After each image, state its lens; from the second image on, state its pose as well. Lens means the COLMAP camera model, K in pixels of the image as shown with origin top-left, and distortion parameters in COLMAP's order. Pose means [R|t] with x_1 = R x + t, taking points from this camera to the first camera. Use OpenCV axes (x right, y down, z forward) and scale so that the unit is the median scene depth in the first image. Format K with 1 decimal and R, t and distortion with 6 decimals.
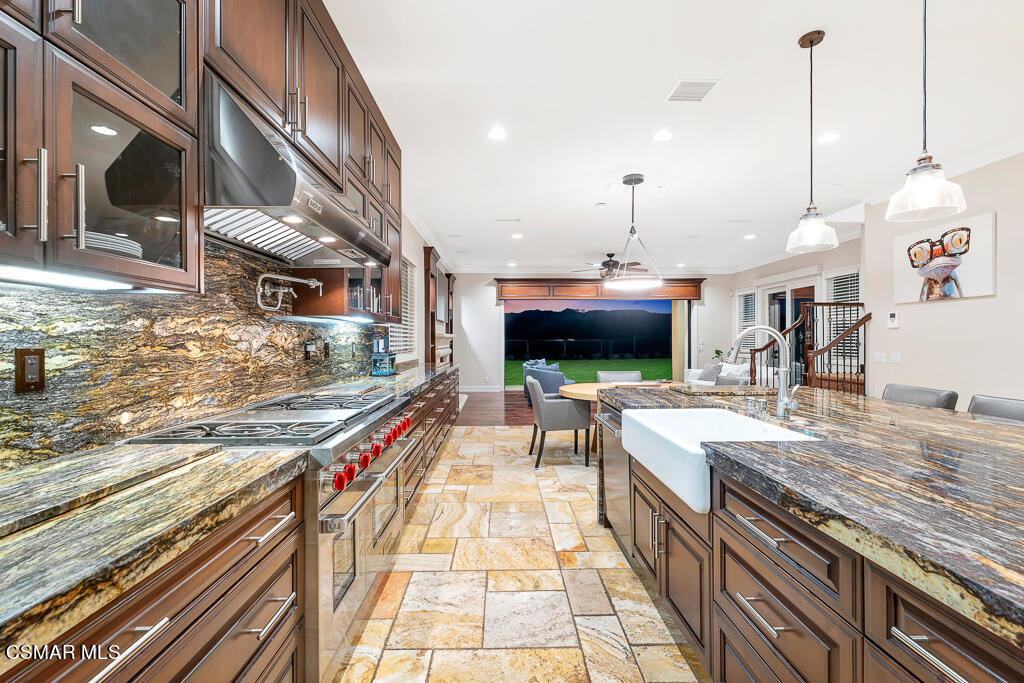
lens RADIAL K [[436.1, 0, 512.0], [0, 436.1, 341.5], [0, 0, 1]] dist [0.002877, -0.000194]
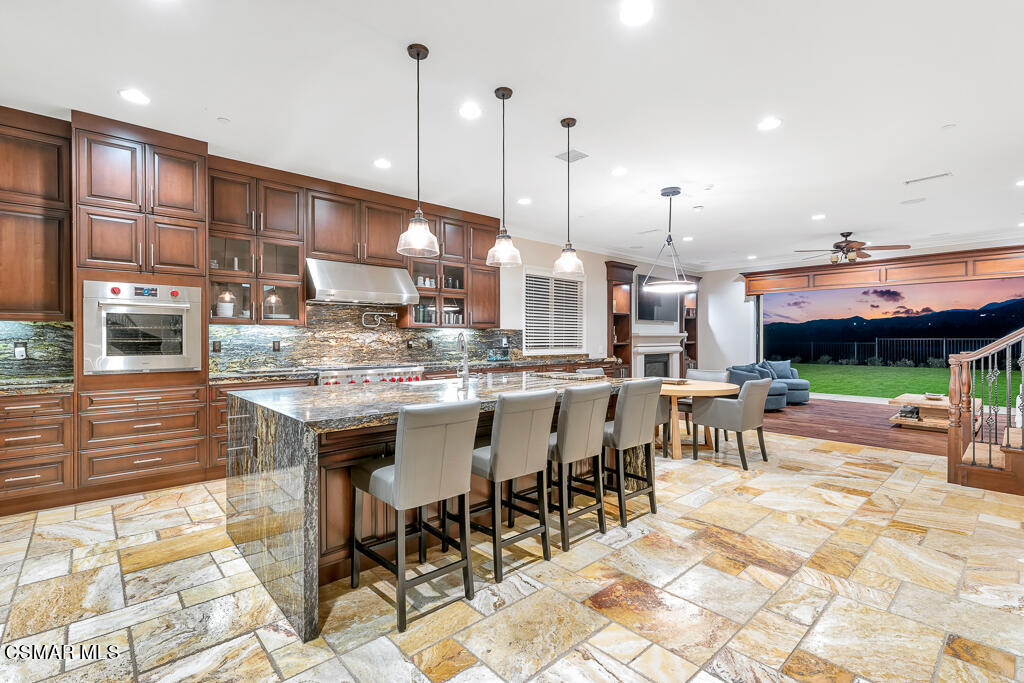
lens RADIAL K [[464.9, 0, 516.7], [0, 464.9, 340.3], [0, 0, 1]] dist [0.004301, 0.000127]
pose [[0.654267, 0.006659, -0.756234, 1.126566], [-0.005070, 0.999977, 0.004419, -0.006302], [0.756246, 0.000943, 0.654286, -0.056697]]
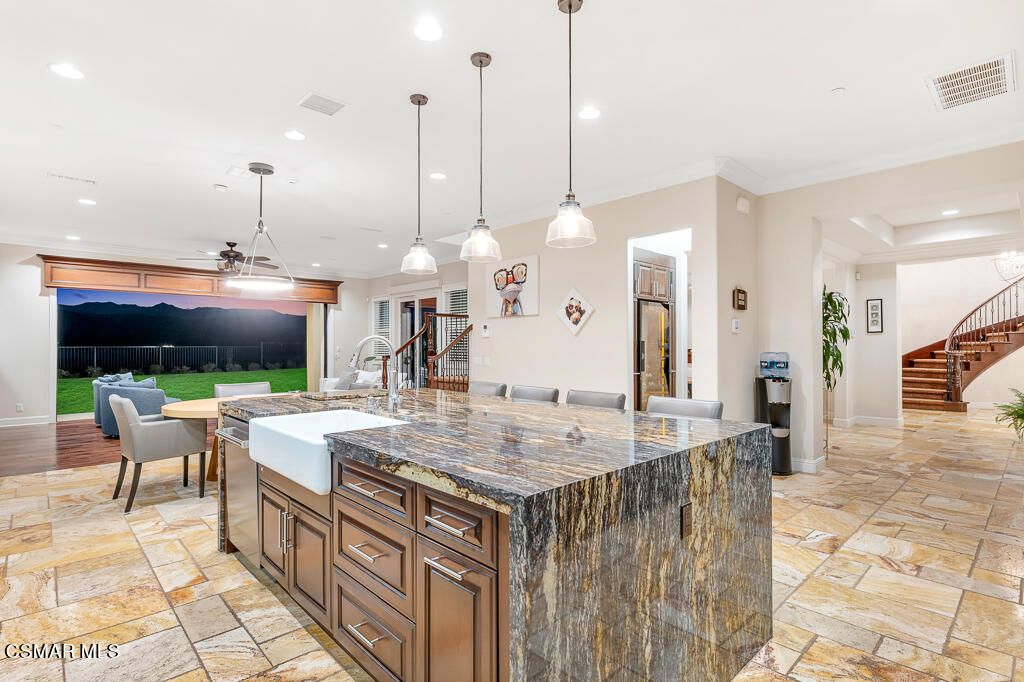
lens RADIAL K [[503.1, 0, 504.3], [0, 503.1, 341.8], [0, 0, 1]] dist [-0.000156, 0.000681]
pose [[0.749678, 0.005956, 0.661776, -0.038871], [0.002642, 0.999925, -0.011993, -0.000676], [-0.661798, 0.010739, 0.749606, -0.131044]]
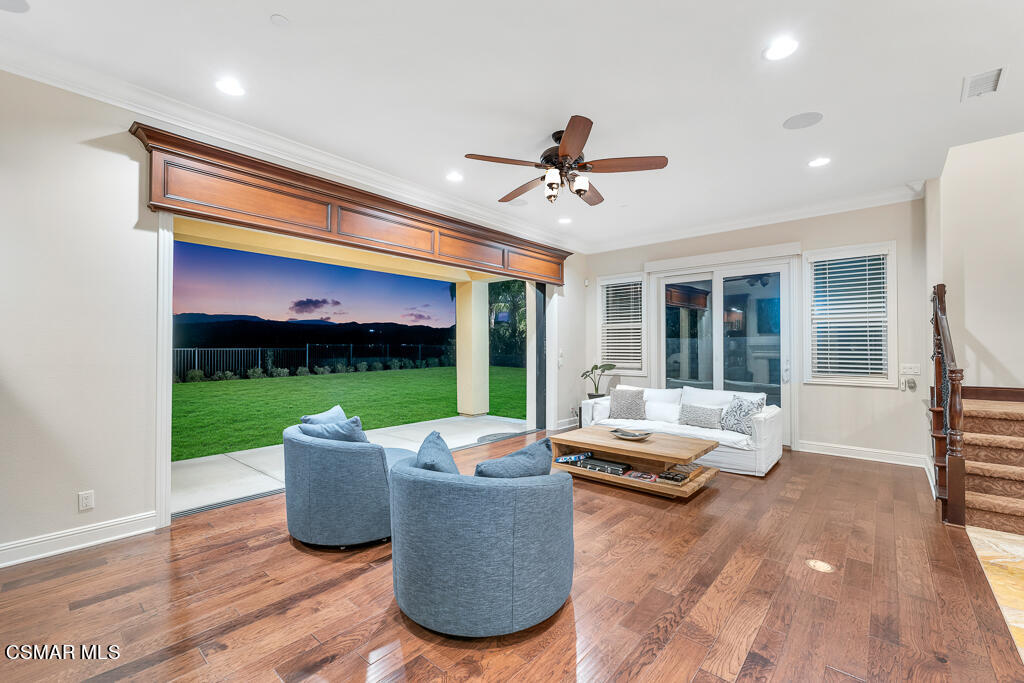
lens RADIAL K [[429.4, 0, 507.5], [0, 429.4, 340.9], [0, 0, 1]] dist [0.001421, -0.000048]
pose [[0.679002, 0.014470, 0.733994, -0.218481], [0.001632, 0.999774, -0.021220, -0.008955], [-0.734135, 0.015606, 0.678824, 1.812437]]
